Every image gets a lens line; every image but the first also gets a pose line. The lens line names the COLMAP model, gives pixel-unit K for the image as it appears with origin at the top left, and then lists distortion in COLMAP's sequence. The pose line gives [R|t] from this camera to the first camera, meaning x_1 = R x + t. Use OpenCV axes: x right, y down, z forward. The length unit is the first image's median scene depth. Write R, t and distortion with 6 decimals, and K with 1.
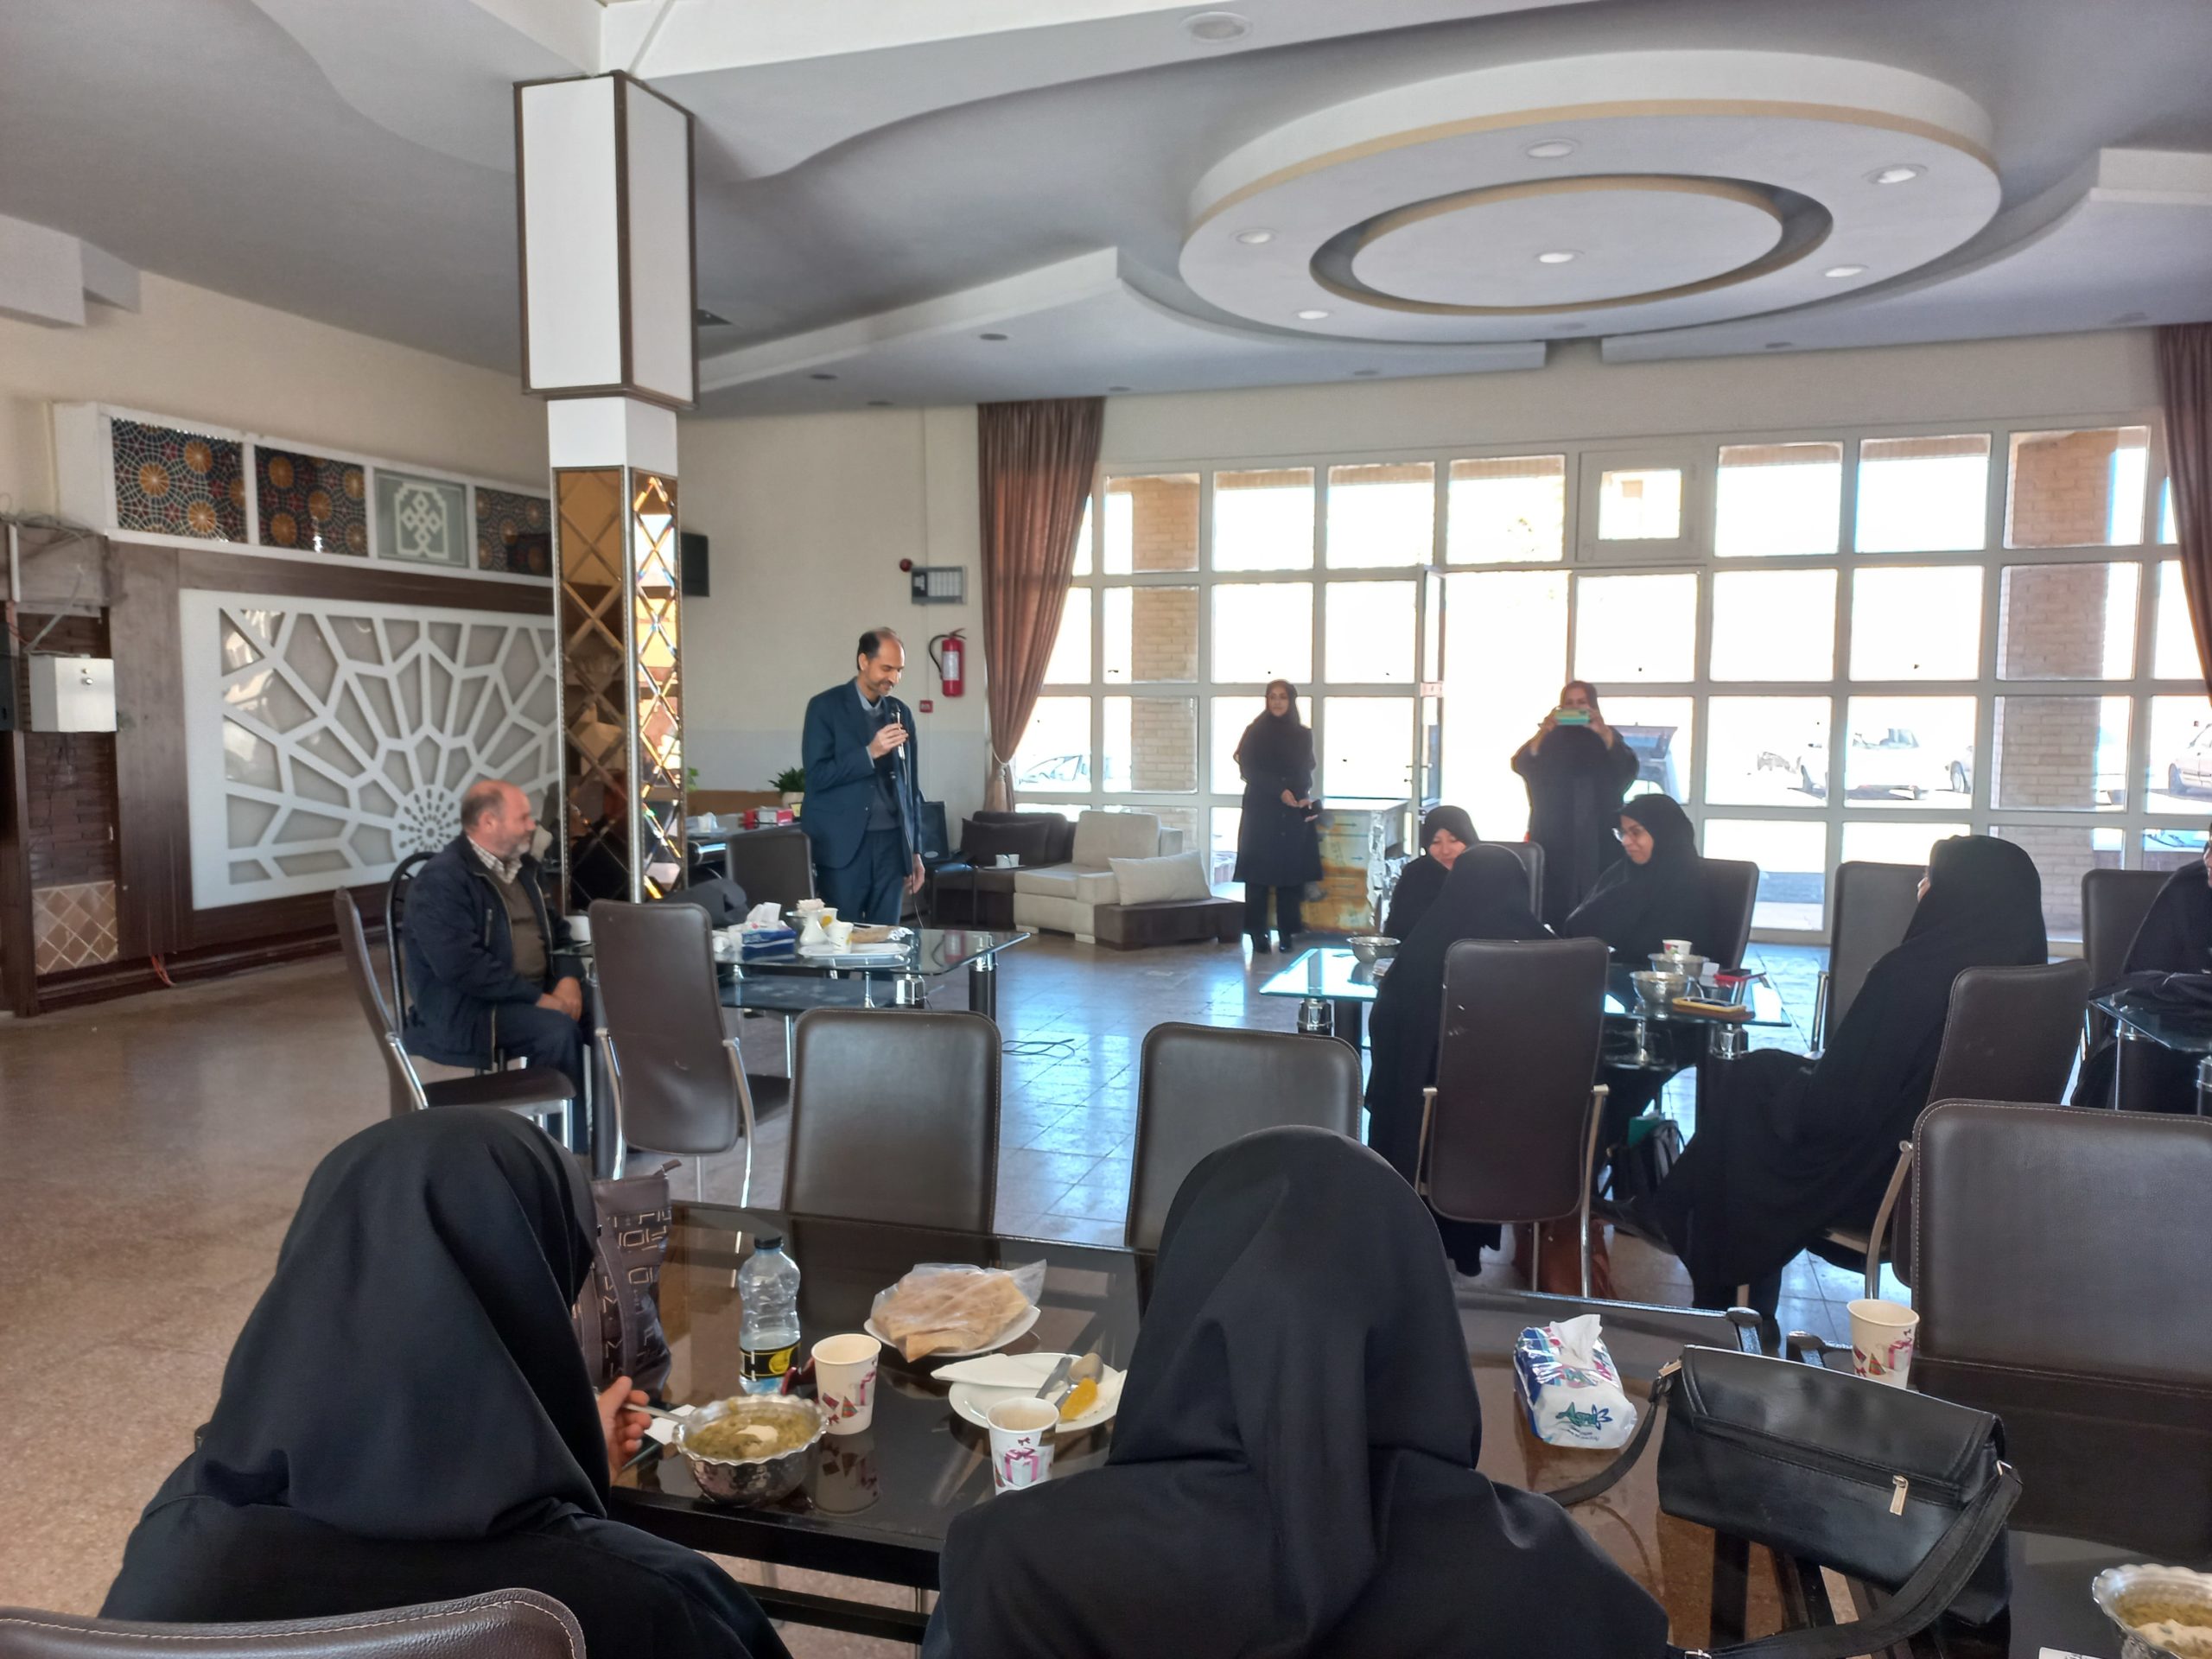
lens RADIAL K [[1603.8, 0, 1094.9], [0, 1603.8, 799.0], [0, 0, 1]] dist [0.003571, -0.000031]
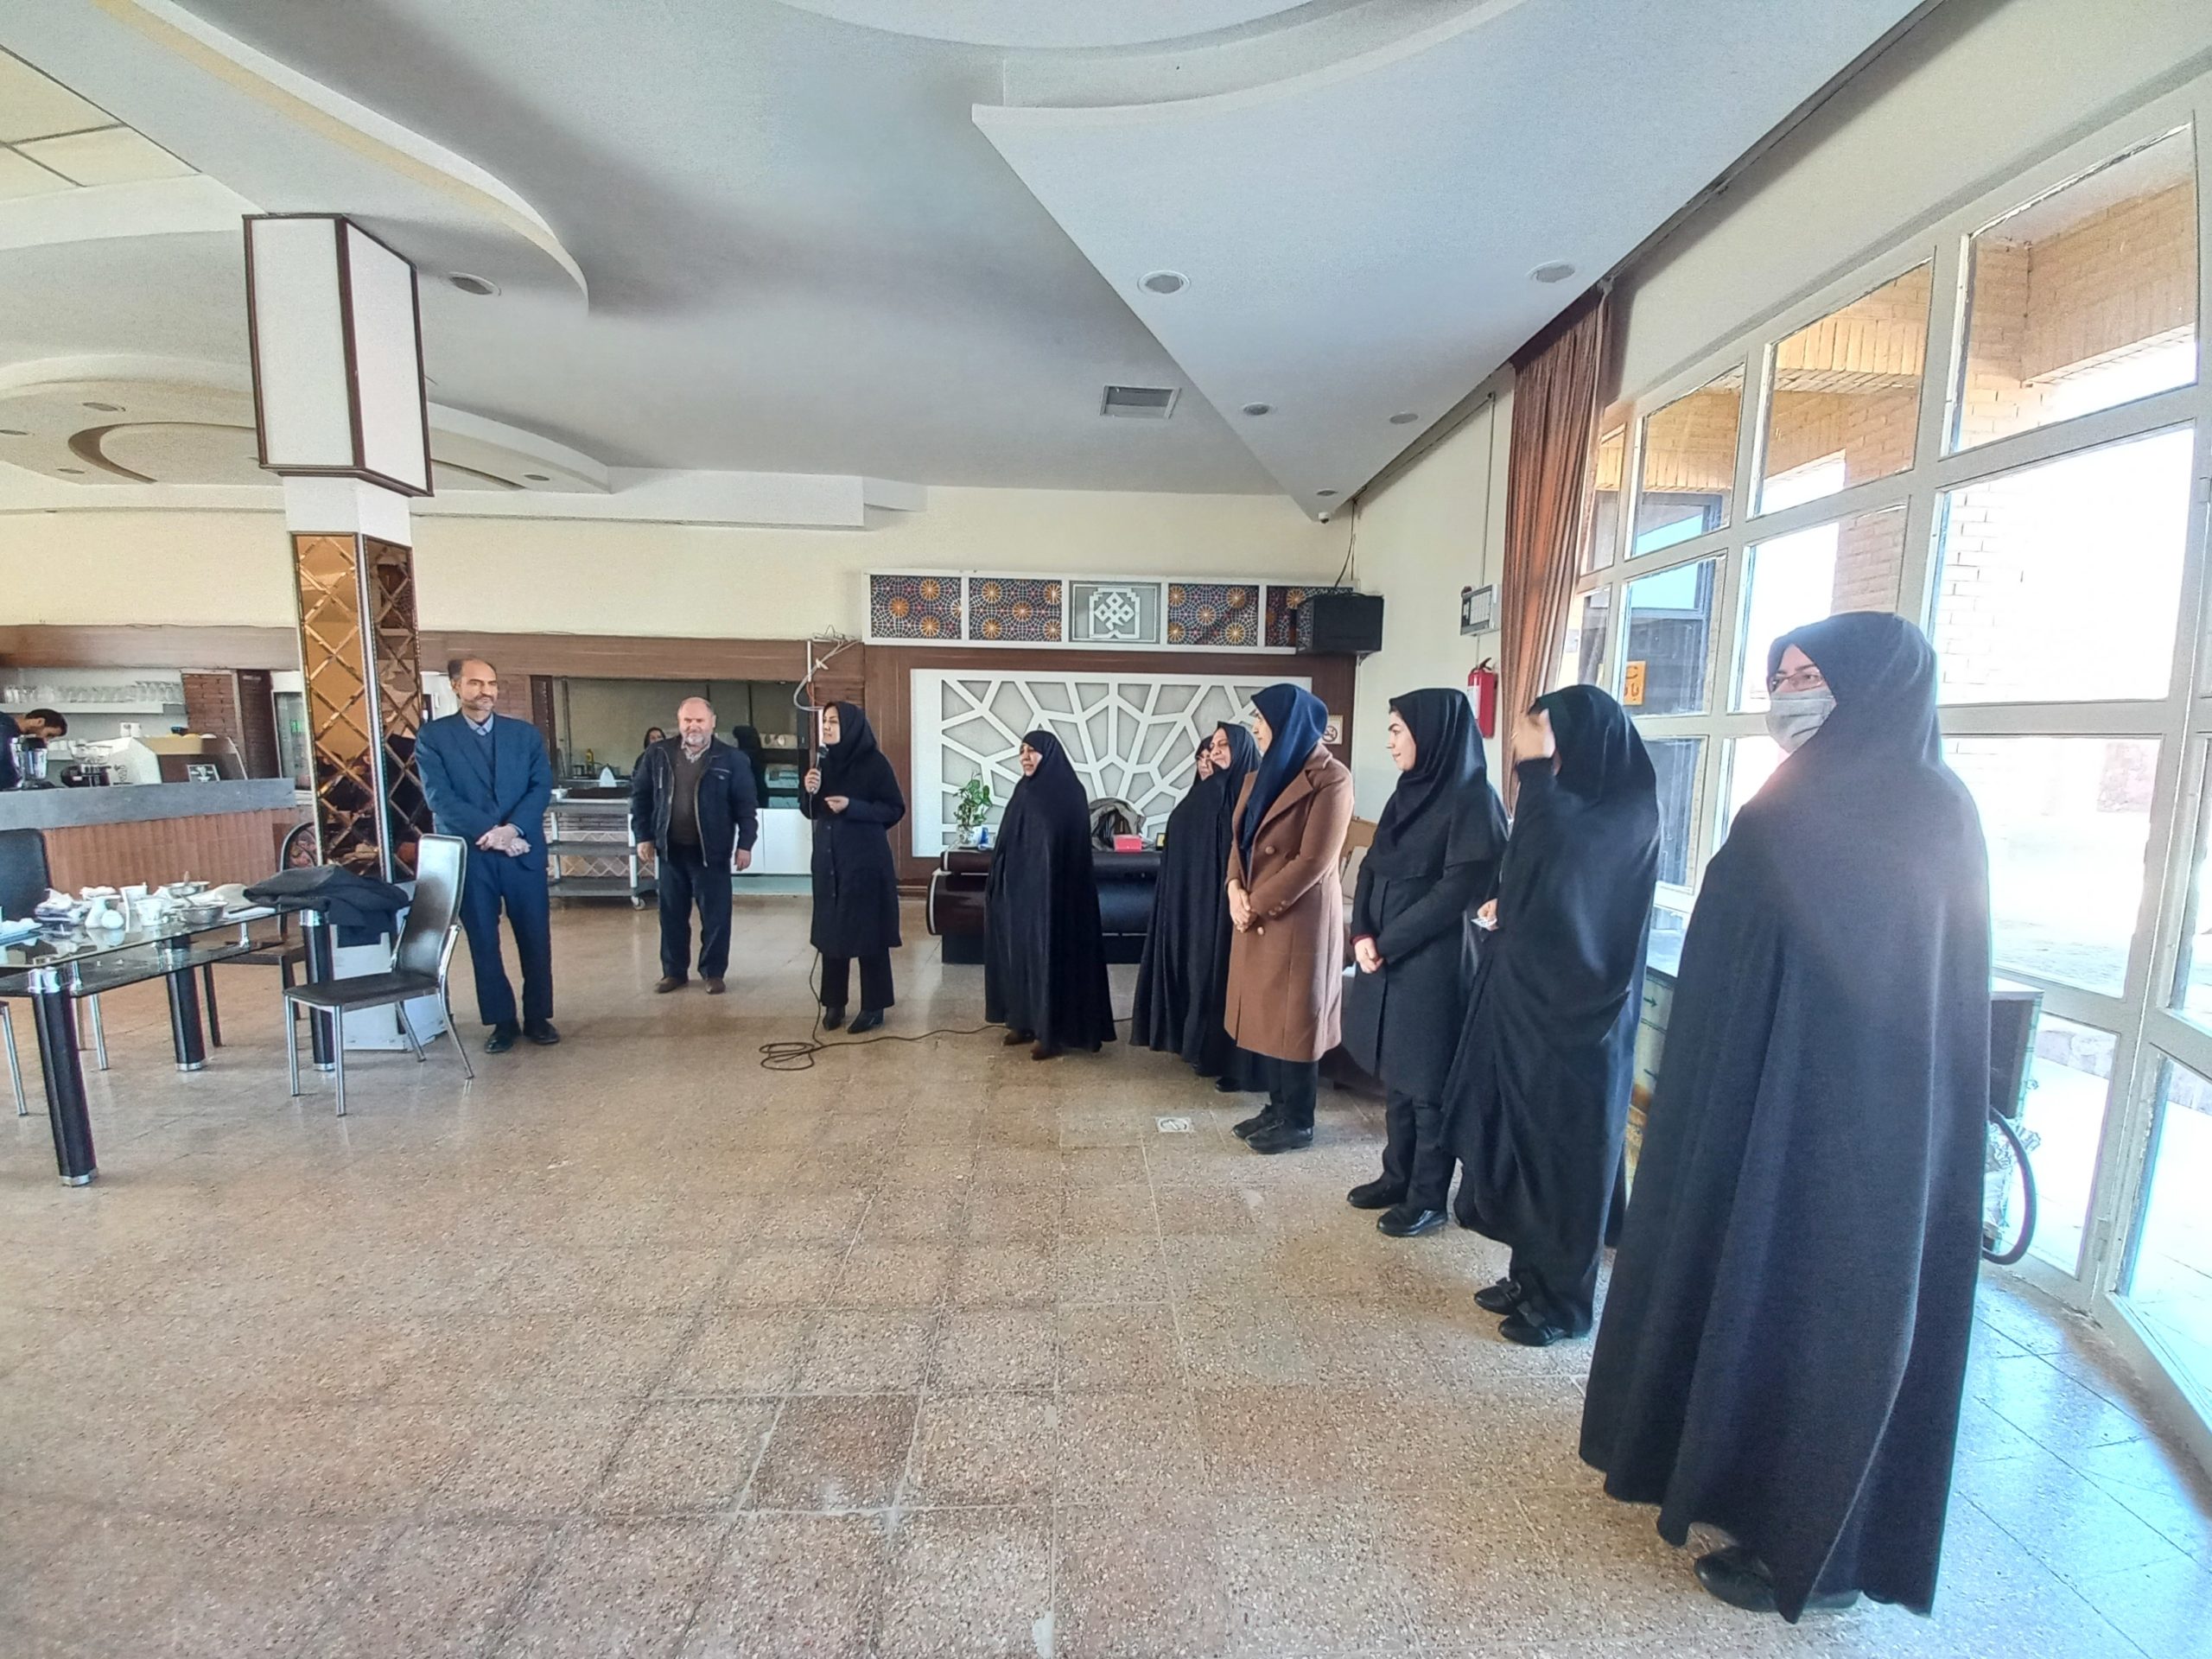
lens RADIAL K [[870.7, 0, 1106.0], [0, 870.7, 829.5], [0, 0, 1]] dist [-0.001334, -0.000183]
pose [[0.351128, 0.095675, -0.931427, 0.309276], [-0.075427, 0.994423, 0.073711, -0.036094], [0.933284, 0.044373, 0.356386, 0.696202]]
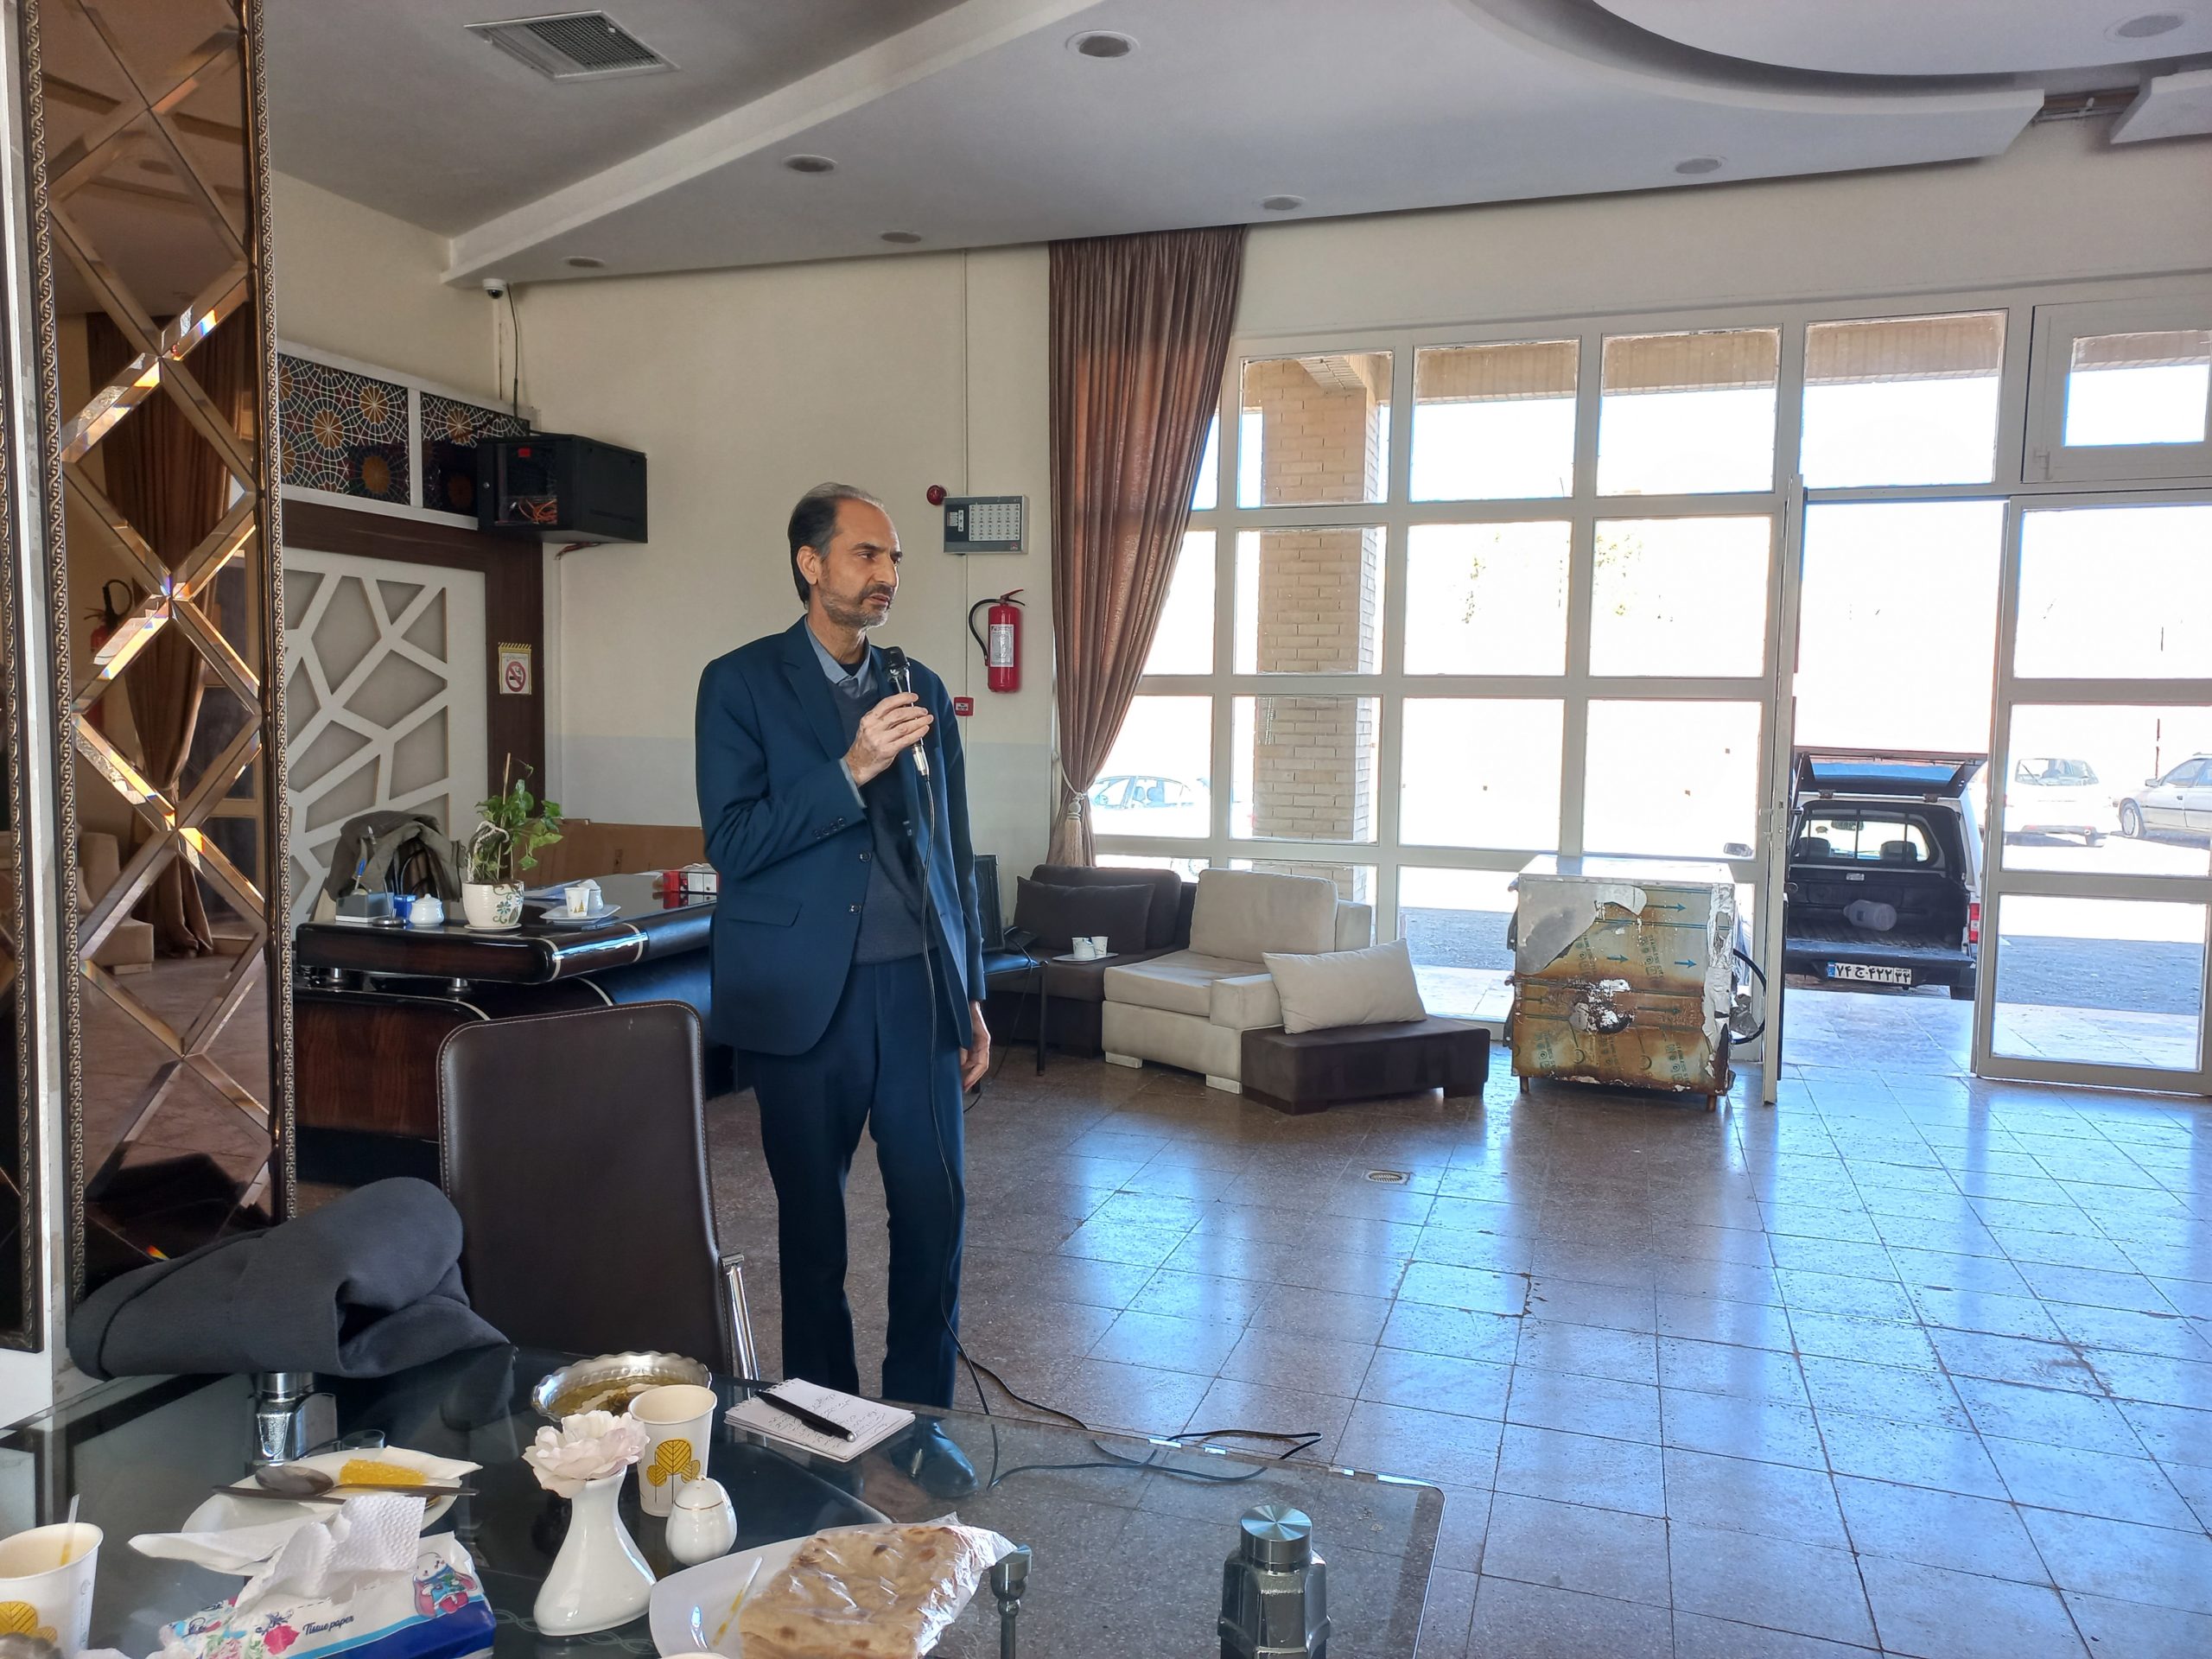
lens RADIAL K [[1585.6, 0, 1106.0], [0, 1585.6, 829.5], [0, 0, 1]] dist [-0.006378, -0.000245]
pose [[0.999899, 0.014162, -0.001210, -0.048238], [-0.014155, 0.999881, 0.006164, -0.012547], [0.001297, -0.006146, 0.999980, 0.369309]]
